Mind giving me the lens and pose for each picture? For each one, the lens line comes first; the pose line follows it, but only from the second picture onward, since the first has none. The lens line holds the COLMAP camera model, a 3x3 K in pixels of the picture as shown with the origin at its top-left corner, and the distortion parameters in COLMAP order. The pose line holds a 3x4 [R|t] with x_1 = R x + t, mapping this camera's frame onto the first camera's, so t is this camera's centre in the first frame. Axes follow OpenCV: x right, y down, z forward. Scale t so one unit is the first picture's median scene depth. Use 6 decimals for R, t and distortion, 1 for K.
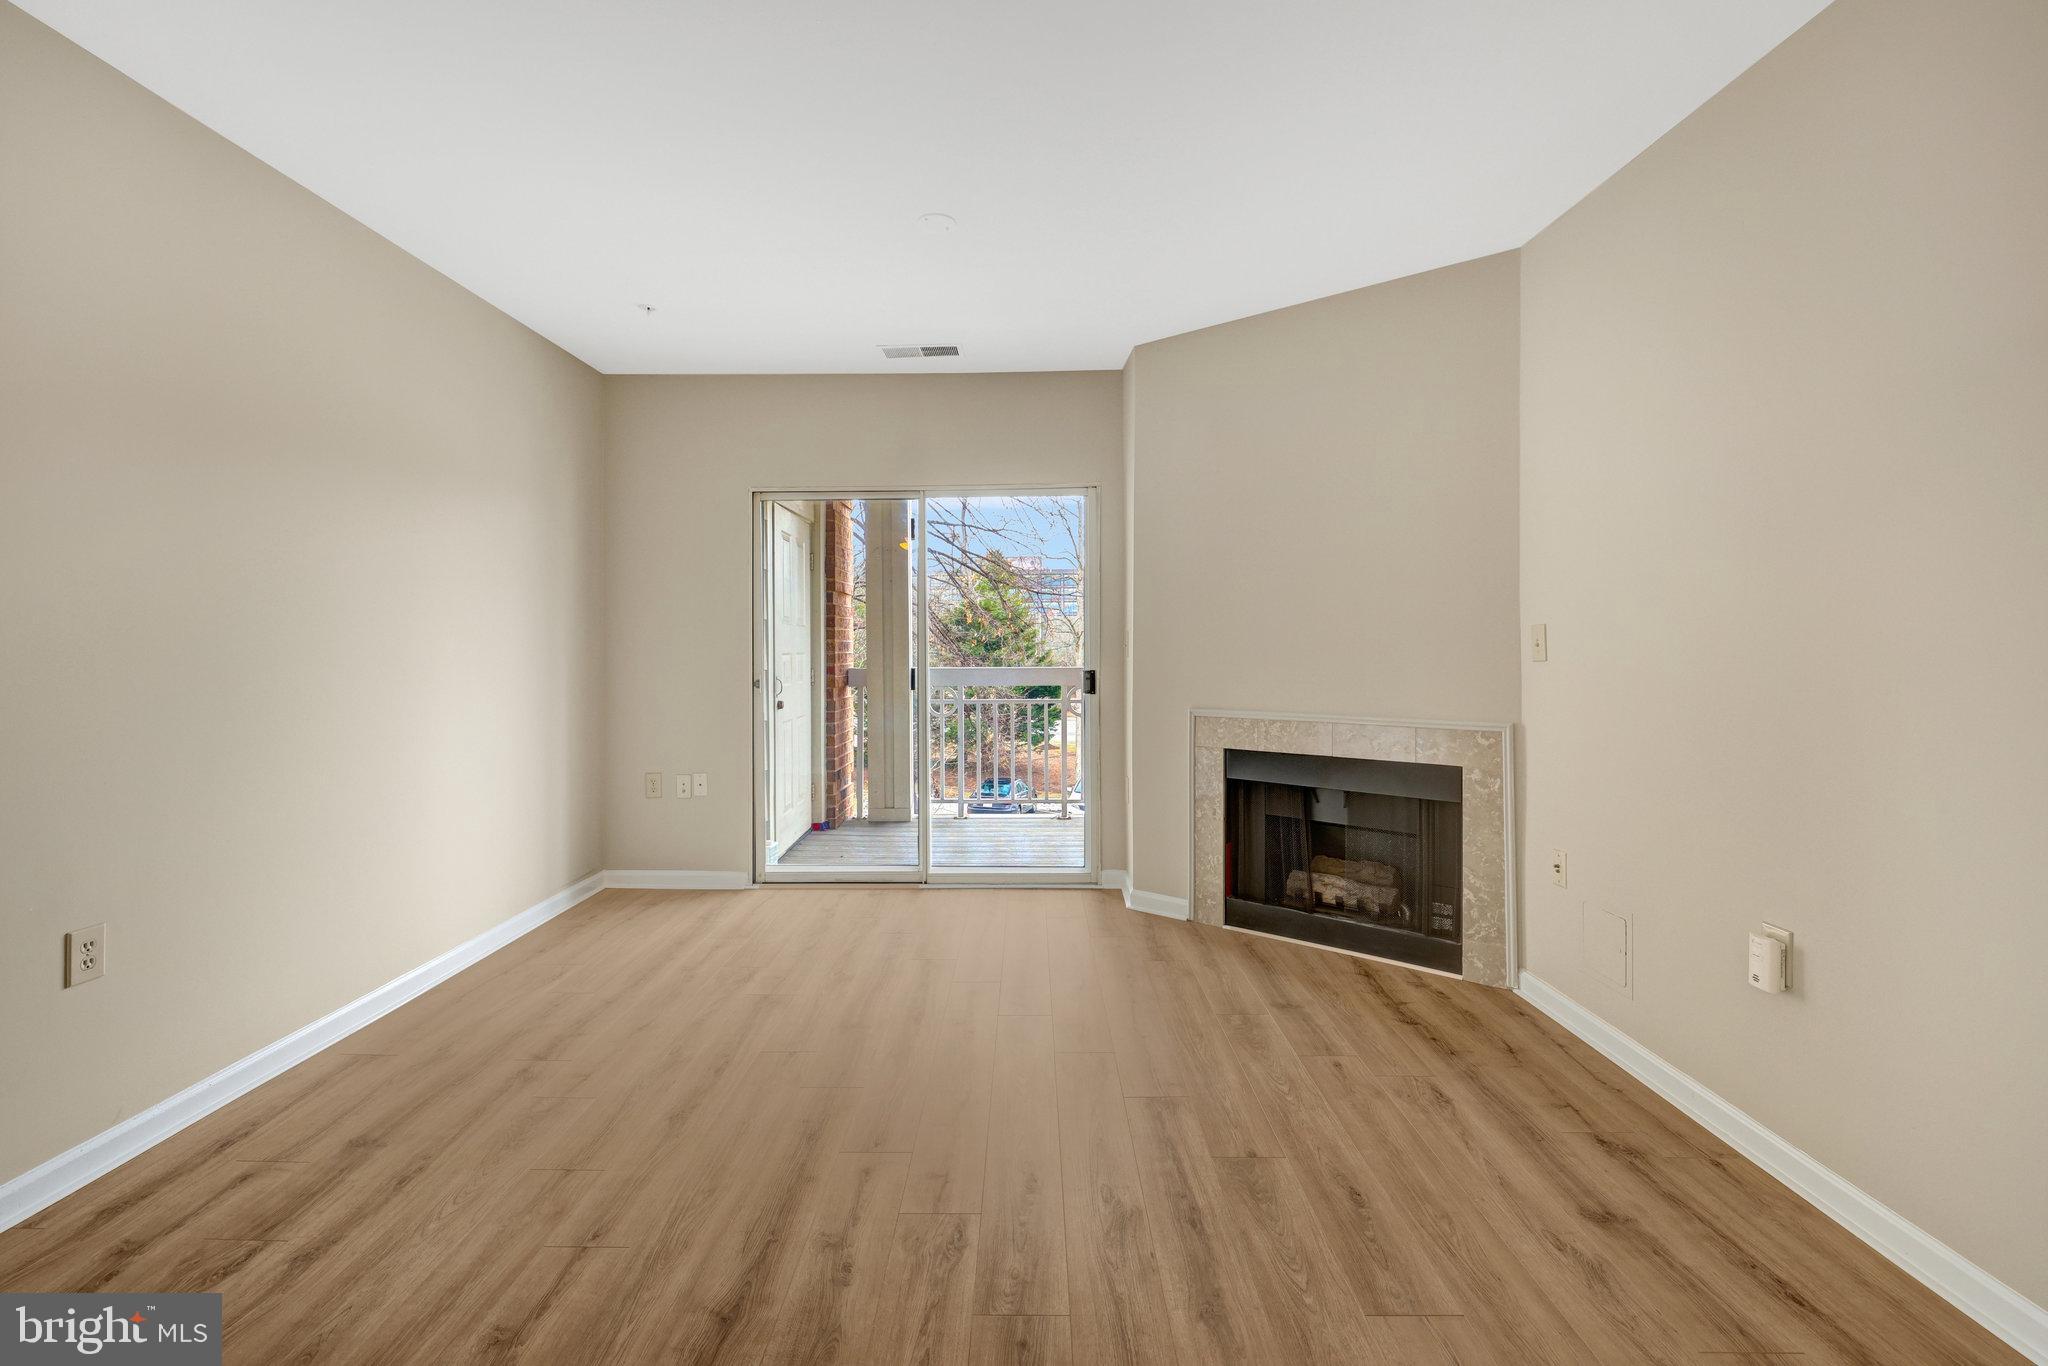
lens RADIAL K [[885.5, 0, 1010.8], [0, 885.5, 650.7], [0, 0, 1]] dist [0.001673, 0.000813]
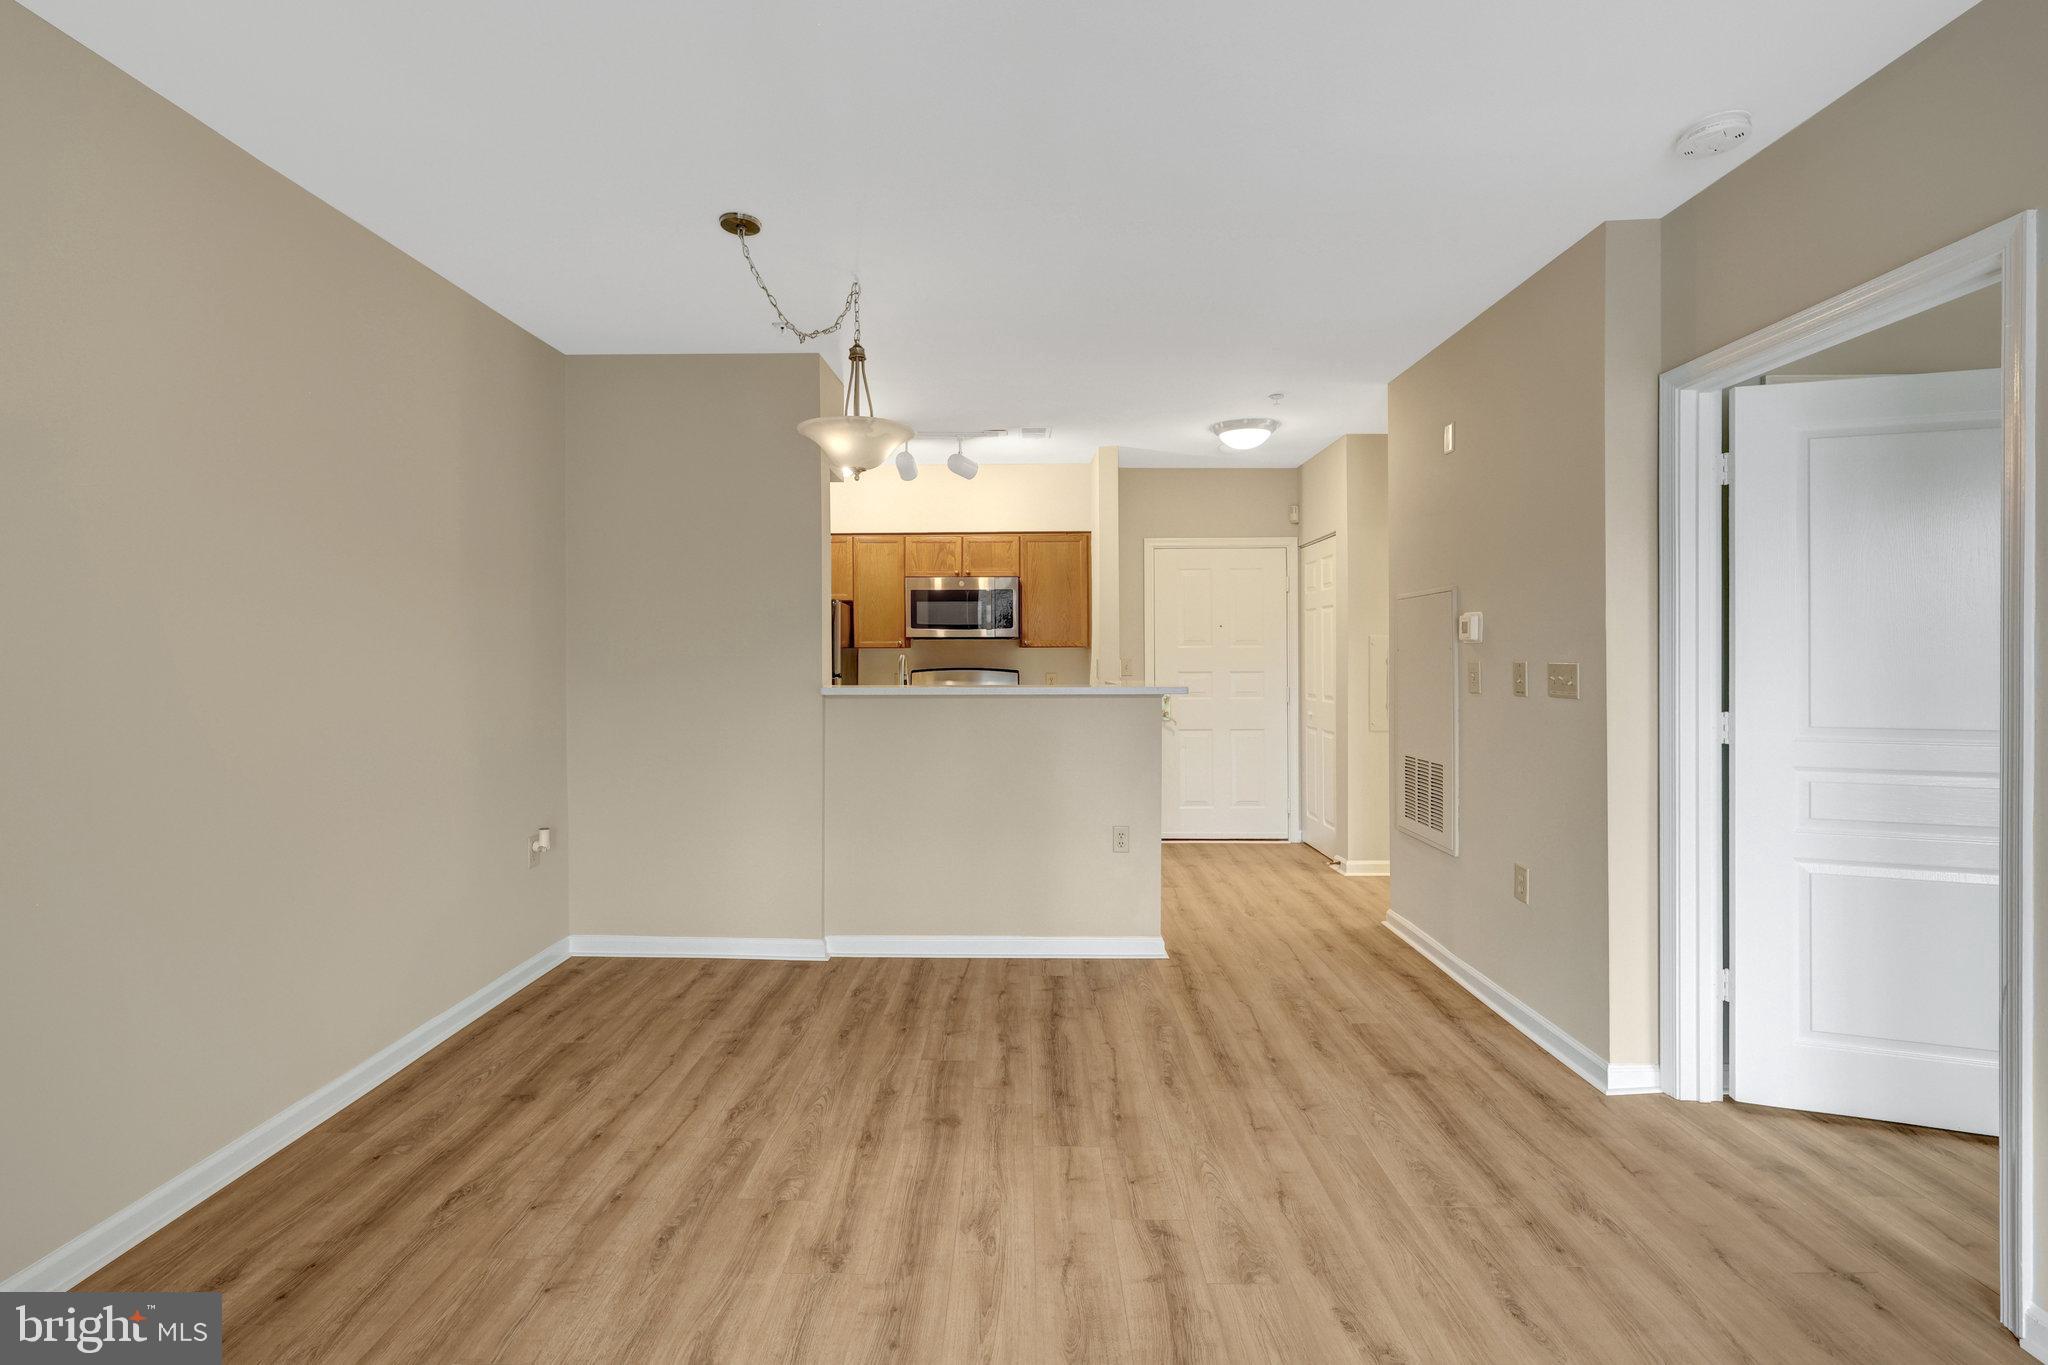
lens RADIAL K [[916.5, 0, 1006.6], [0, 916.5, 665.9], [0, 0, 1]] dist [-0.002127, 0.001832]
pose [[-0.999995, 0.001728, -0.002530, -0.058385], [0.001691, 0.999893, 0.014563, -0.029712], [0.002555, 0.014558, -0.999891, 1.002924]]
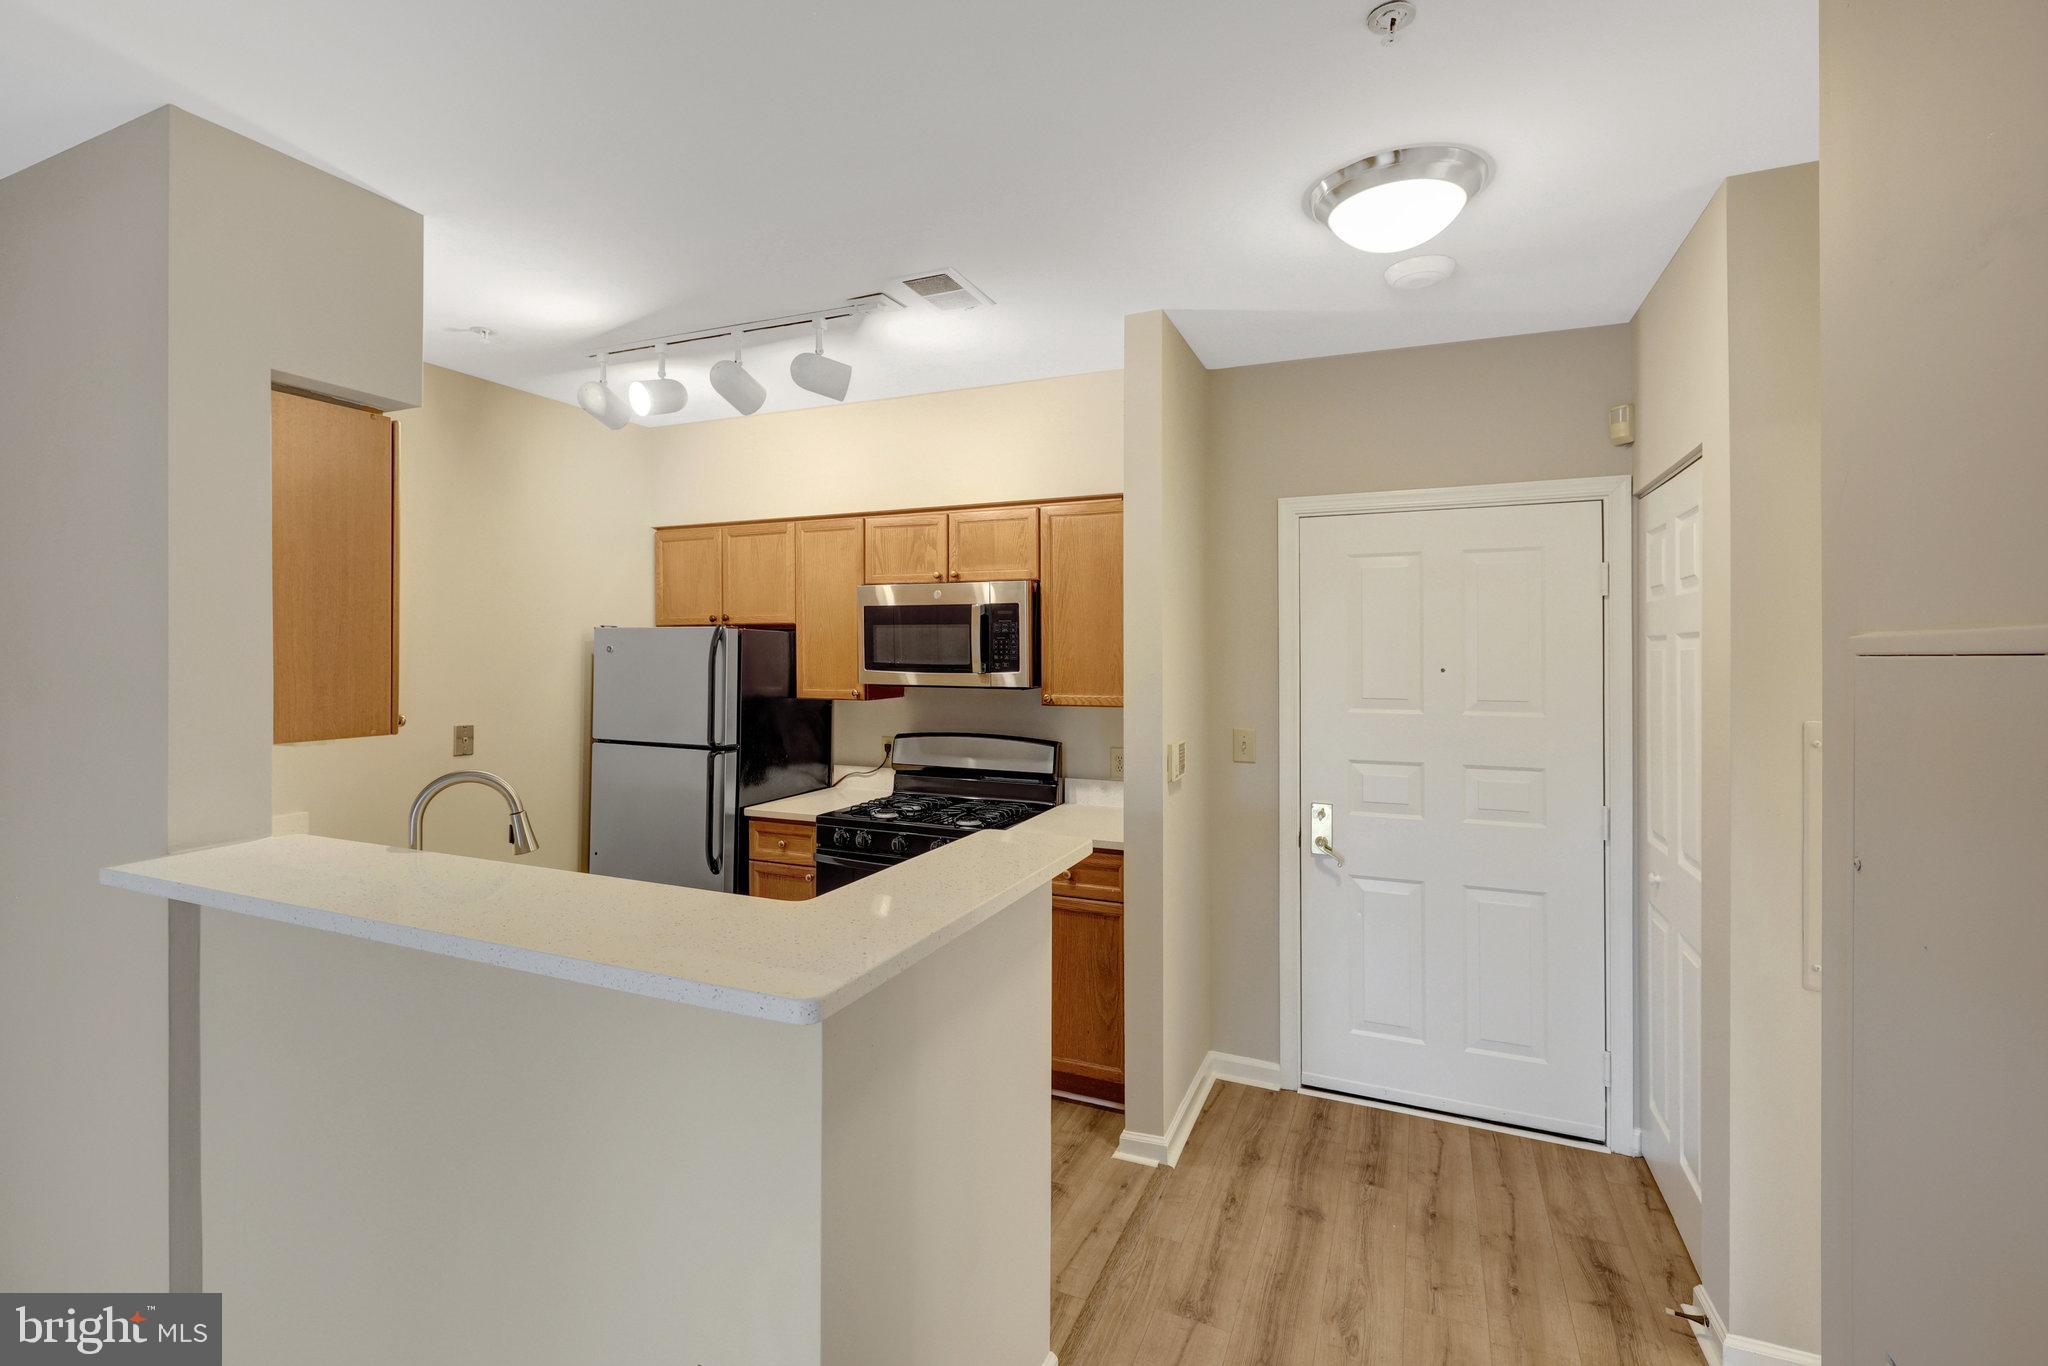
lens RADIAL K [[916.5, 0, 1011.9], [0, 916.5, 655.0], [0, 0, 1]] dist [-0.002127, 0.001832]
pose [[-0.919783, -0.005132, 0.392393, -0.478470], [-0.002811, 0.999975, 0.006491, -0.105415], [-0.392417, 0.004868, -0.919775, 0.097027]]
